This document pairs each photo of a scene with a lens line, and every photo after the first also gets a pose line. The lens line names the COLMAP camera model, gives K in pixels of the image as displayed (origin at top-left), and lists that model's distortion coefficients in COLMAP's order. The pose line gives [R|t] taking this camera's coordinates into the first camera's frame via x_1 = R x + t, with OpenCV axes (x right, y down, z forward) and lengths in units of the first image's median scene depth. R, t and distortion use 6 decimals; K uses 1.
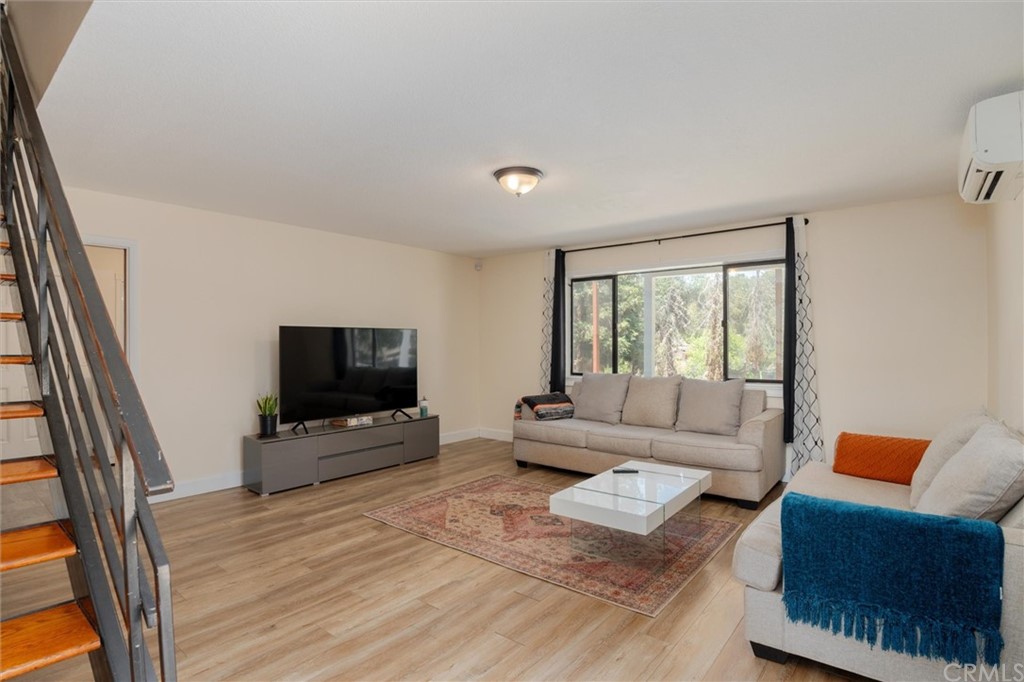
lens RADIAL K [[508.8, 0, 518.2], [0, 508.8, 342.9], [0, 0, 1]] dist [-0.054017, 0.000532]
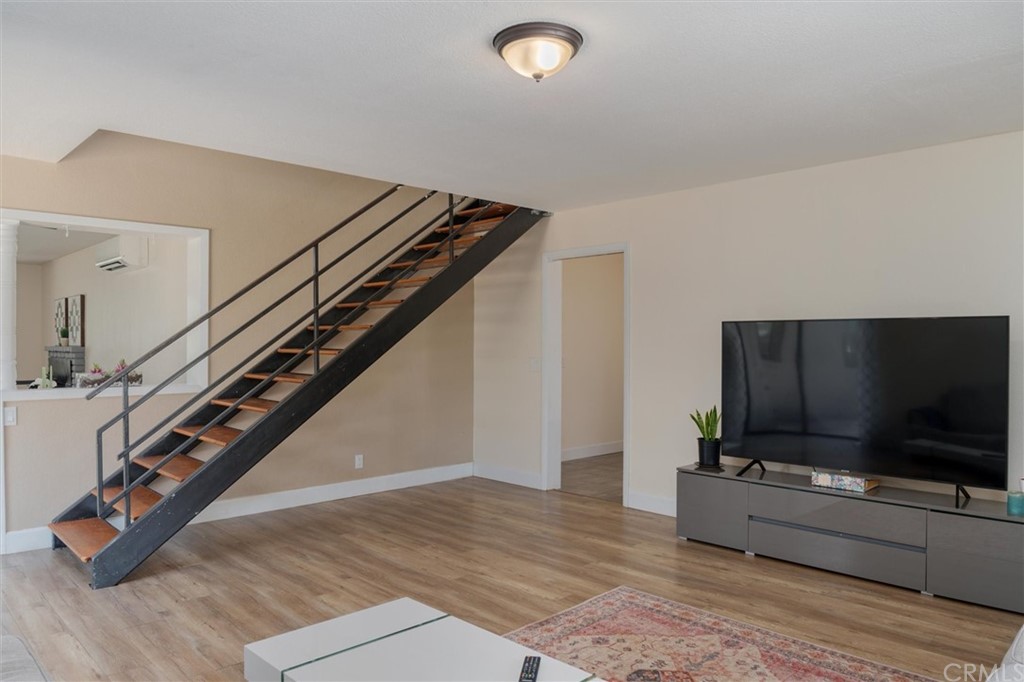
lens RADIAL K [[706.3, 0, 512.0], [0, 706.3, 341.0], [0, 0, 1]] dist [-0.031213, -0.001342]
pose [[-0.132597, -0.001399, -0.991169, 0.677431], [-0.006054, 0.999981, -0.000601, -0.003286], [0.991151, 0.005921, -0.132603, 0.950289]]
